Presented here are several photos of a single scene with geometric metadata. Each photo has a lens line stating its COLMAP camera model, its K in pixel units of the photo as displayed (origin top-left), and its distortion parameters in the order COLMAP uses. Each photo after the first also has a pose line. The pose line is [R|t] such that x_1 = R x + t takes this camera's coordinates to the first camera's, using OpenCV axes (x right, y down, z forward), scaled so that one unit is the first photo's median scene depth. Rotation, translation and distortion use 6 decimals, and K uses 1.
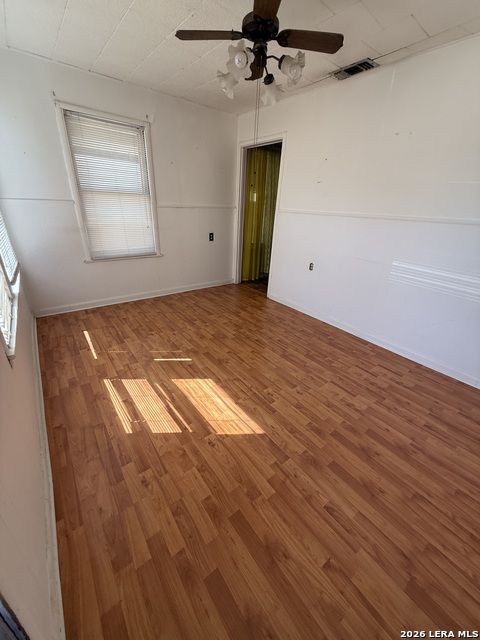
lens RADIAL K [[252.4, 0, 241.8], [0, 252.4, 318.1], [0, 0, 1]] dist [-0.002071, 0.000581]
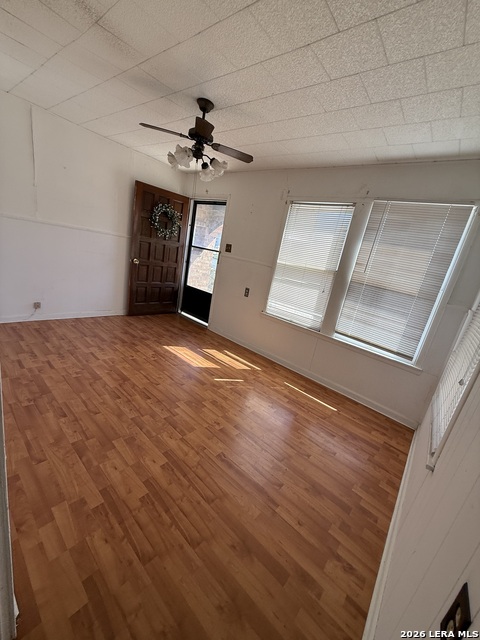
lens RADIAL K [[252.4, 0, 240.8], [0, 252.4, 319.7], [0, 0, 1]] dist [-0.002071, 0.000581]
pose [[-0.952513, -0.164903, -0.255979, 0.030370], [-0.291333, 0.738045, 0.608617, -0.807269], [0.088562, 0.654291, -0.751039, 1.737870]]
